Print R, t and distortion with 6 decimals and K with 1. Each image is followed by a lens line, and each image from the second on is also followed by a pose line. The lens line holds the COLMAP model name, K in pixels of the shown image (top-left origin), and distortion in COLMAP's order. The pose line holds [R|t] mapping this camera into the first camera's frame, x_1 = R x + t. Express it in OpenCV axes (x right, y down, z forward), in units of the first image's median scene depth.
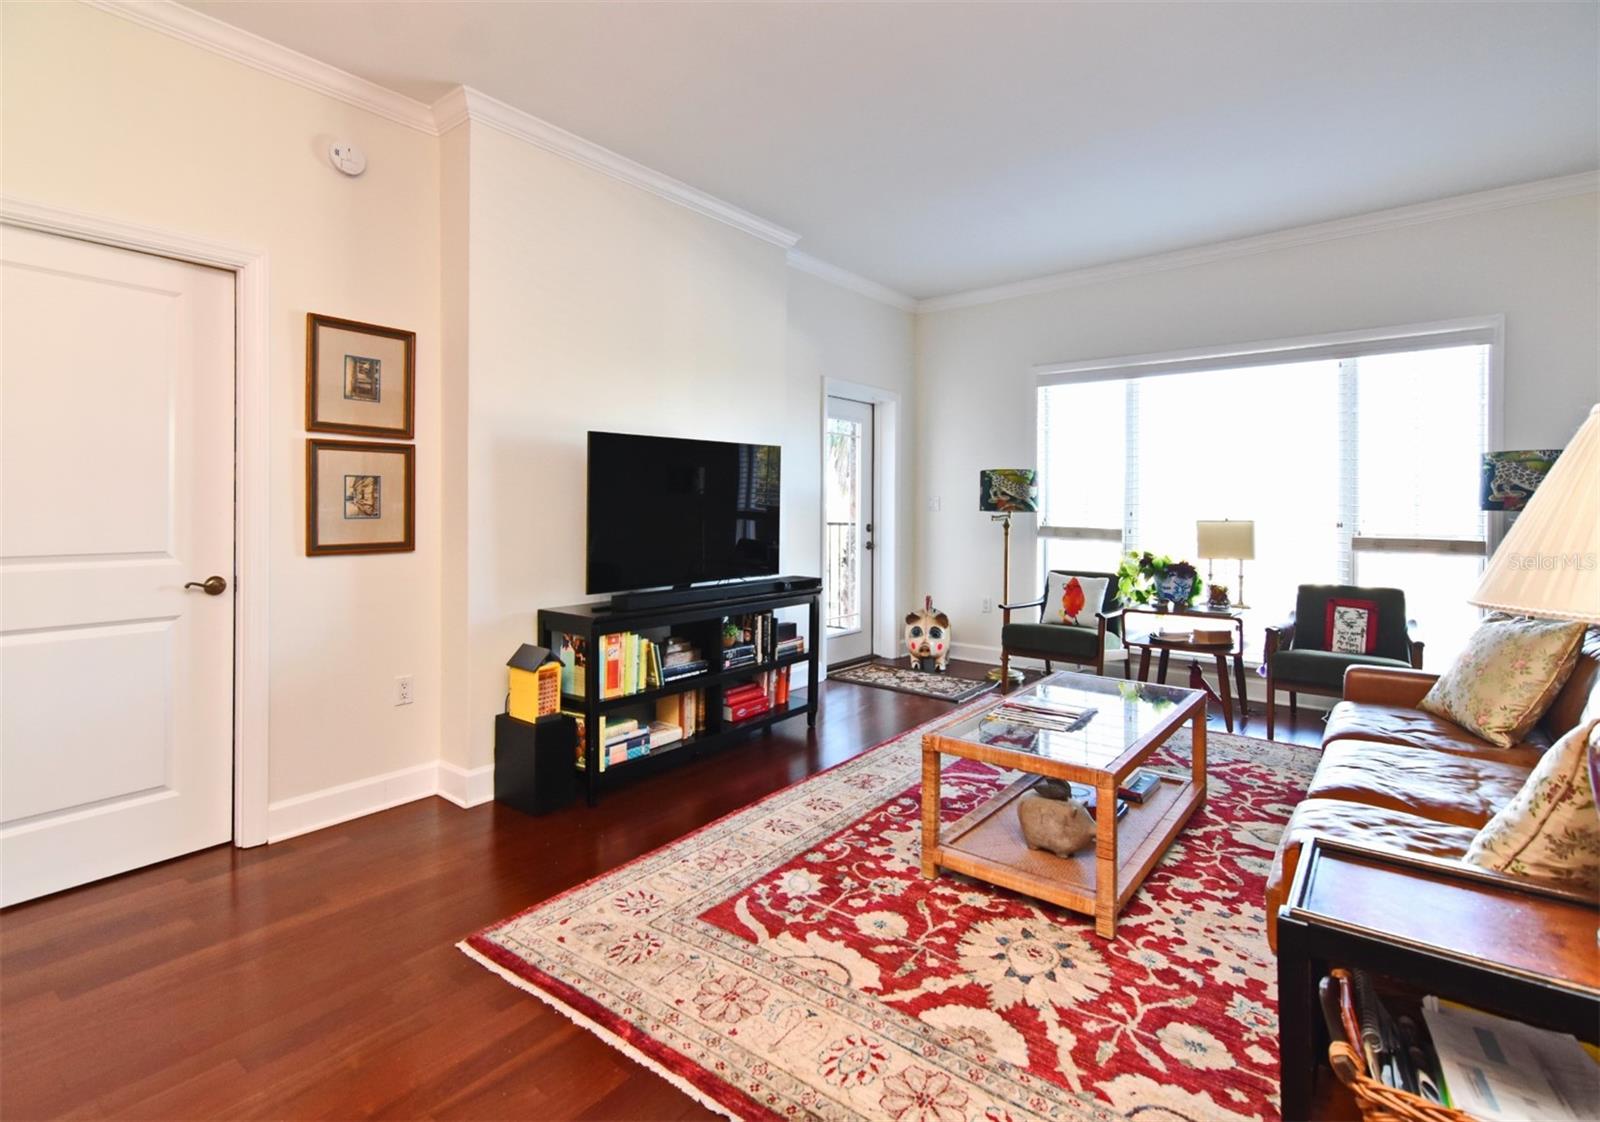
lens RADIAL K [[770.0, 0, 800.0], [0, 770.0, 561.0], [0, 0, 1]] dist [0.021955, -0.000172]
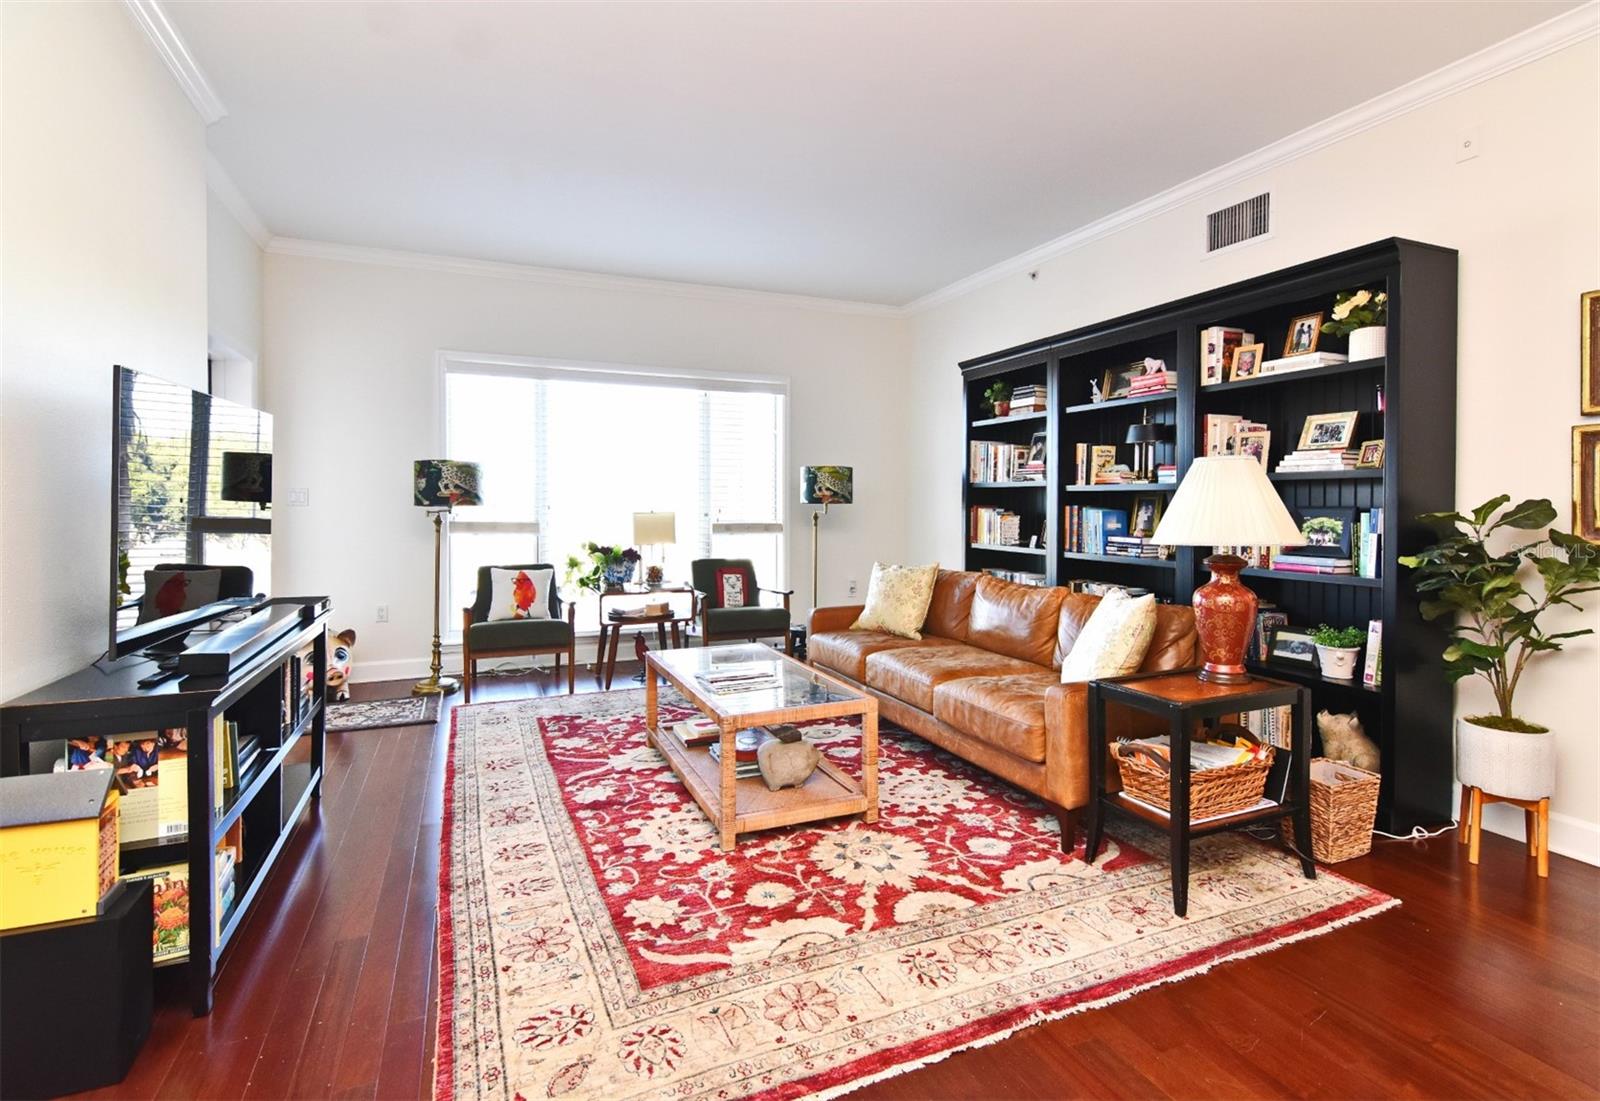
lens RADIAL K [[769.3, 0, 800.0], [0, 769.3, 550.5], [0, 0, 1]] dist [0.042046, -0.000193]
pose [[0.485633, -0.057900, 0.872243, -0.726352], [0.062596, 0.997546, 0.031366, -0.029663], [-0.871919, 0.039366, 0.488066, 0.399515]]
